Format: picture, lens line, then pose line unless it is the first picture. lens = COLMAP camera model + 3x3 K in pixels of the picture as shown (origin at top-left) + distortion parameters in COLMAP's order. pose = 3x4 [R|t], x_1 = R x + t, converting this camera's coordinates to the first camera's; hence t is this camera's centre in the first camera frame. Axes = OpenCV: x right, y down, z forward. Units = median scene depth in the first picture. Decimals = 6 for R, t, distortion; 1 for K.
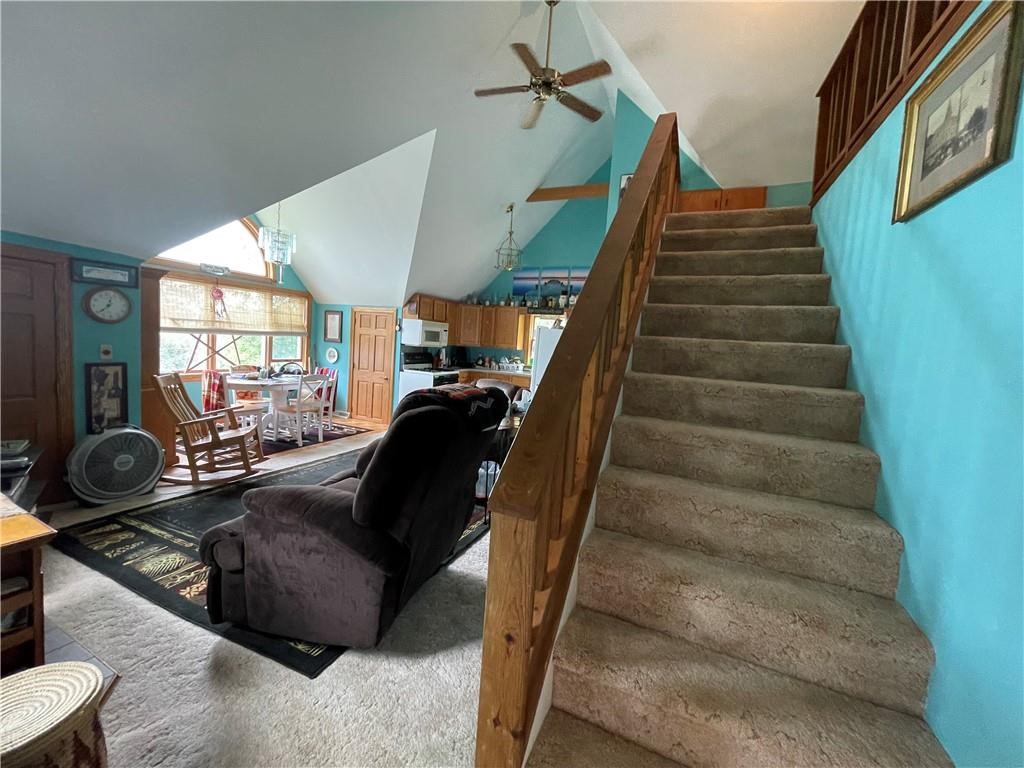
lens RADIAL K [[412.0, 0, 511.1], [0, 412.0, 376.1], [0, 0, 1]] dist [-0.000165, -0.000383]
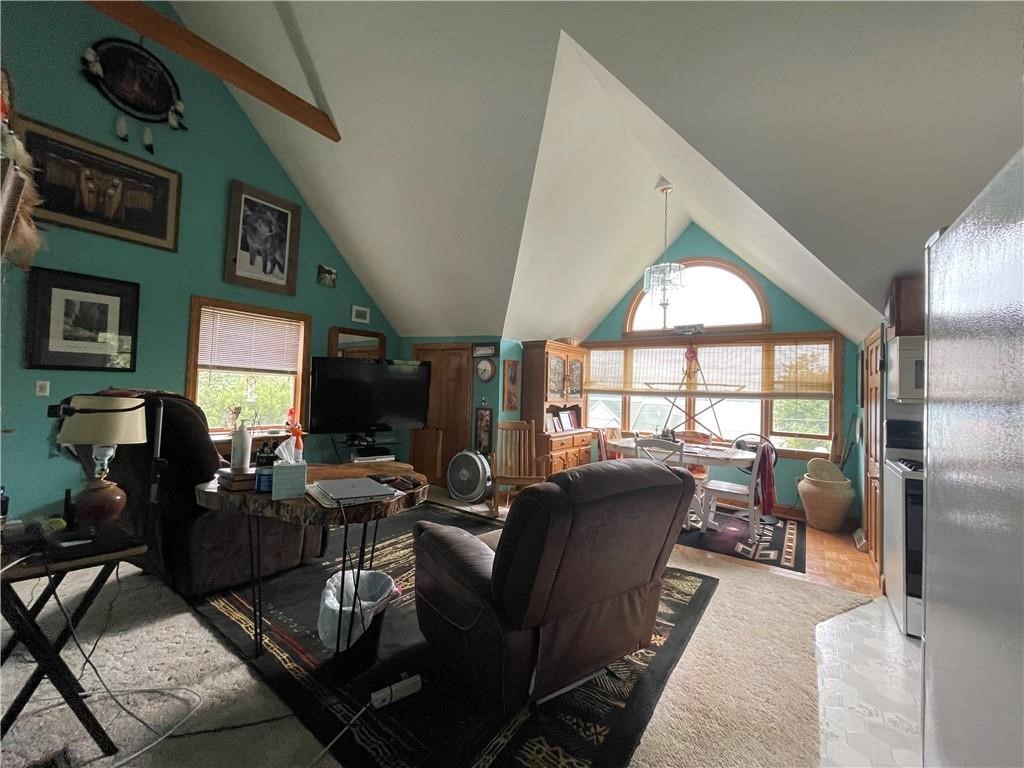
lens RADIAL K [[412.0, 0, 511.1], [0, 412.0, 376.1], [0, 0, 1]] dist [-0.000165, -0.000383]
pose [[-0.204622, -0.113647, -0.972221, 0.357920], [-0.129275, 0.987674, -0.088245, -0.020989], [0.970267, 0.107627, -0.216792, 1.062192]]
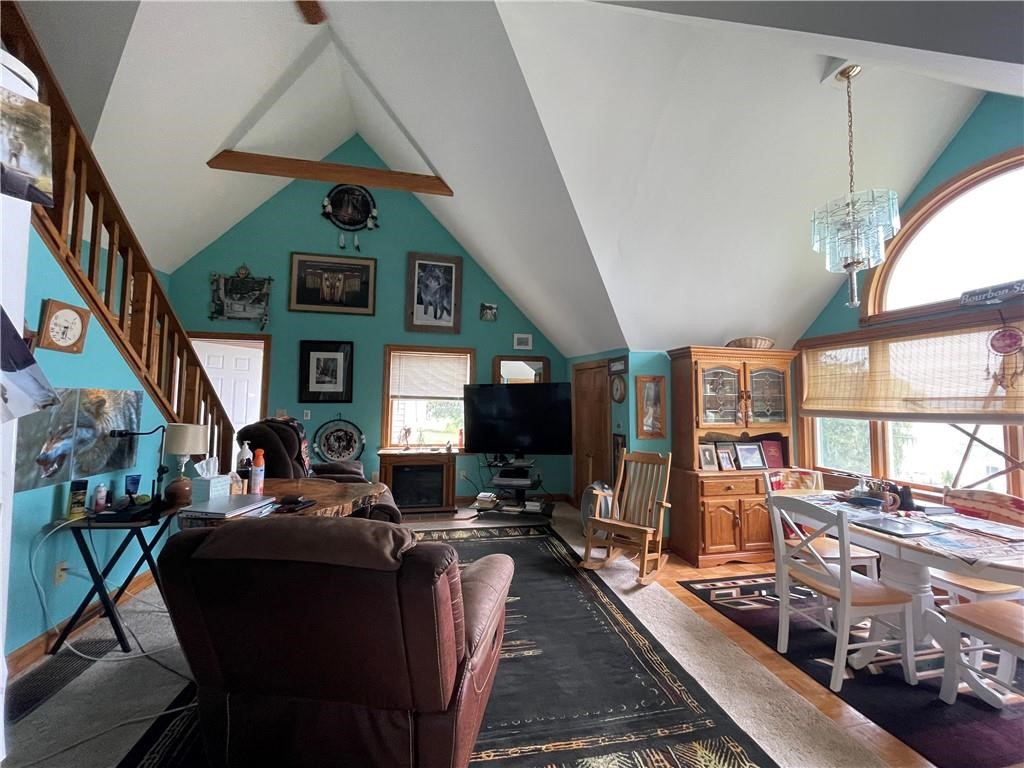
lens RADIAL K [[412.0, 0, 511.1], [0, 412.0, 376.1], [0, 0, 1]] dist [-0.000165, -0.000383]
pose [[-0.808212, -0.121917, -0.576133, 0.034832], [-0.122270, 0.991756, -0.038344, -0.091582], [0.576059, 0.039454, -0.816456, 1.388021]]
